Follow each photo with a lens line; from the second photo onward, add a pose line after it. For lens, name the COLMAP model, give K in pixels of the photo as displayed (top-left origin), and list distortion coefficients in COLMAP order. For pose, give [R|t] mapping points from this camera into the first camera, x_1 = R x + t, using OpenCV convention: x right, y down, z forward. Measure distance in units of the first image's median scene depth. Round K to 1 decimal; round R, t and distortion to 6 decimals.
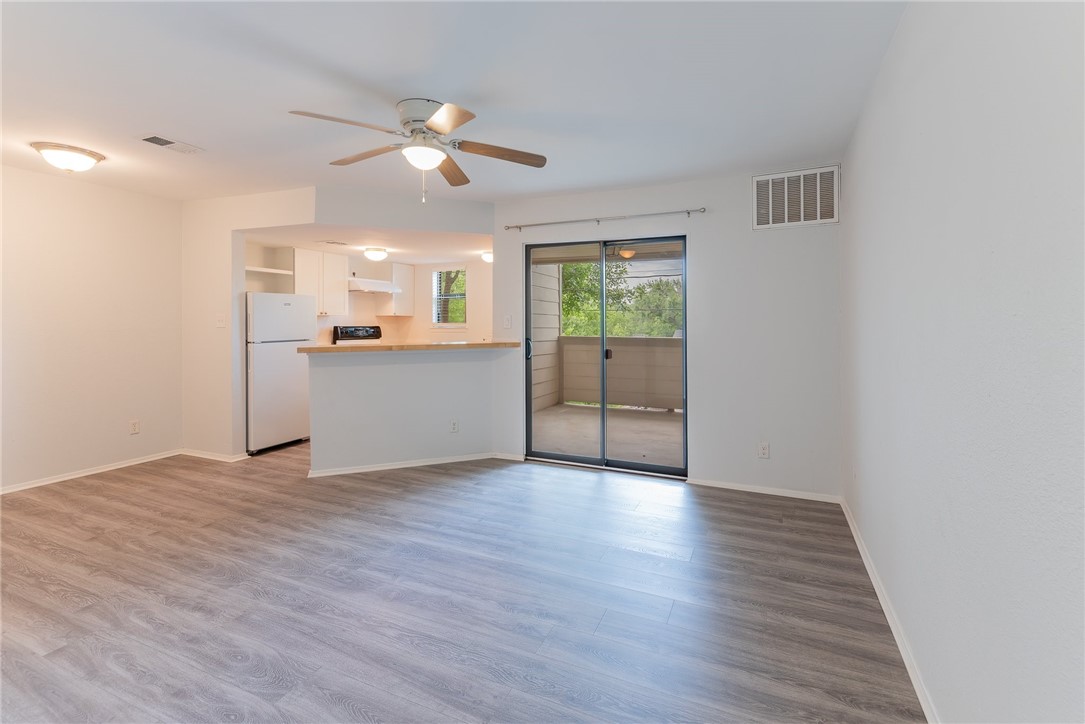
lens RADIAL K [[479.7, 0, 558.0], [0, 479.7, 327.4], [0, 0, 1]] dist [0.002500, -0.000574]
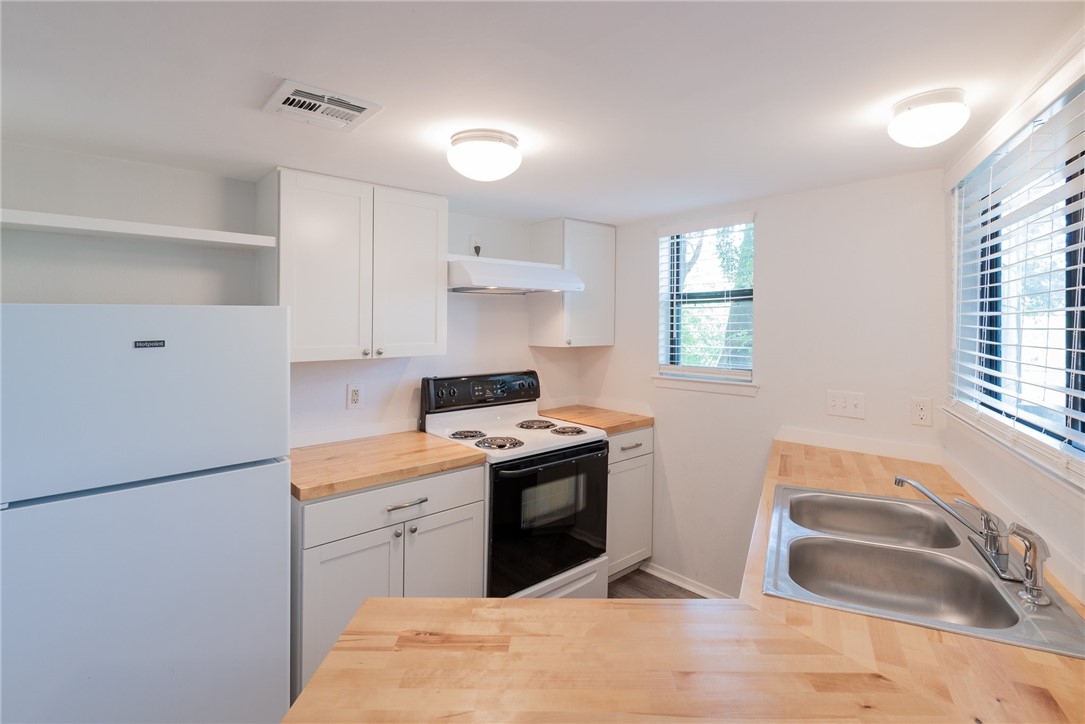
lens RADIAL K [[524.9, 0, 543.4], [0, 524.9, 324.2], [0, 0, 1]] dist [-0.000063, 0.000401]
pose [[0.910470, -0.004543, -0.413551, -0.383825], [0.000298, 0.999947, -0.010327, -0.087073], [0.413576, 0.009279, 0.910422, 1.279832]]
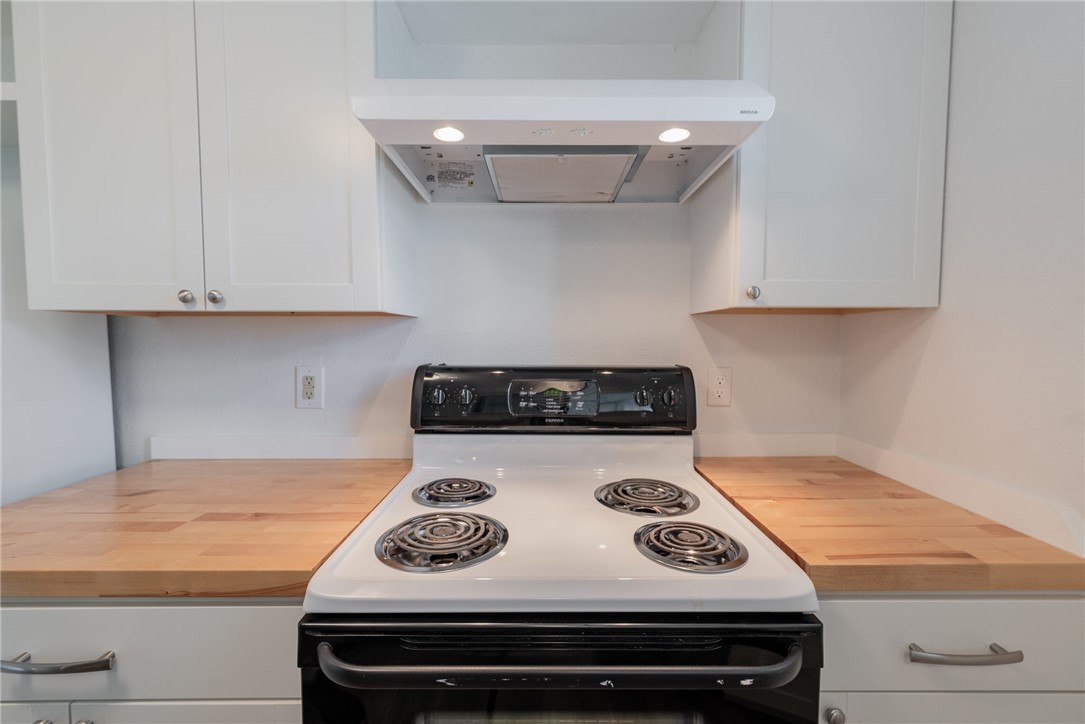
lens RADIAL K [[473.7, 0, 527.1], [0, 473.7, 339.7], [0, 0, 1]] dist [-0.001064, 0.000034]
pose [[0.409171, 0.002782, -0.912454, -0.508504], [-0.010063, 0.999948, -0.001464, -0.027921], [0.912402, 0.009781, 0.409177, 1.919005]]
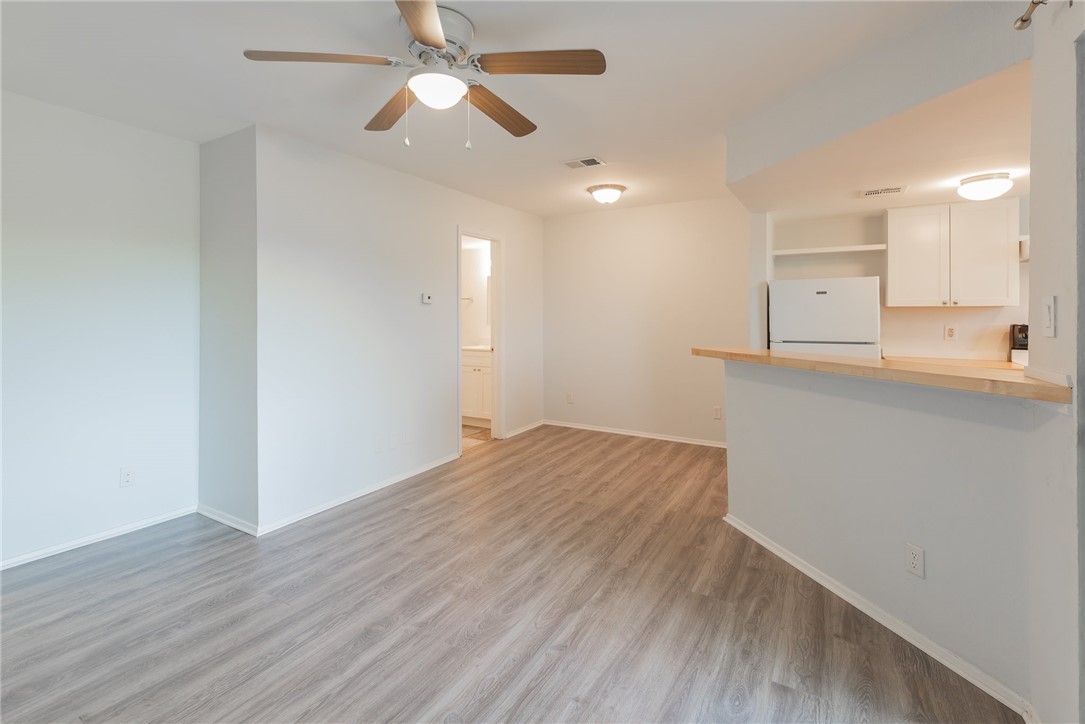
lens RADIAL K [[479.7, 0, 535.6], [0, 479.7, 314.8], [0, 0, 1]] dist [0.002500, -0.000574]
pose [[-0.125190, -0.002603, -0.992129, 0.357167], [-0.012941, 0.999916, -0.000991, -0.012431], [0.992048, 0.012715, -0.125213, 1.011004]]
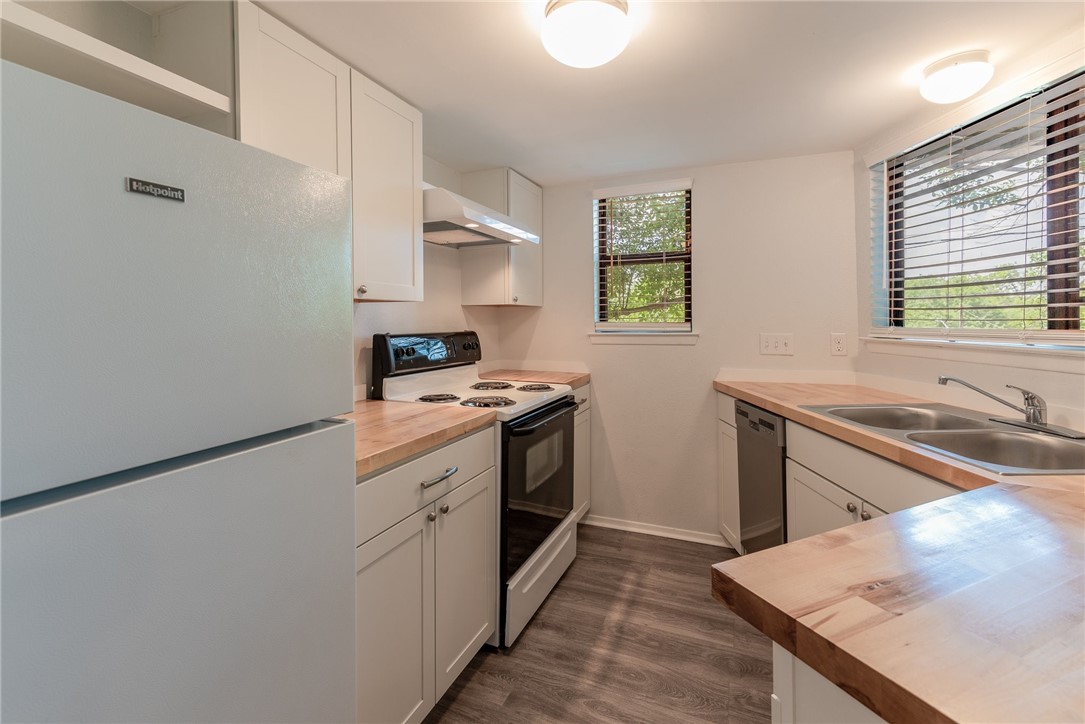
lens RADIAL K [[479.7, 0, 550.5], [0, 479.7, 326.1], [0, 0, 1]] dist [0.002500, -0.000574]
pose [[0.999460, -0.009736, 0.031383, -0.714200], [0.009636, 0.999948, 0.003337, -0.017053], [-0.031414, -0.003033, 0.999502, 1.340126]]
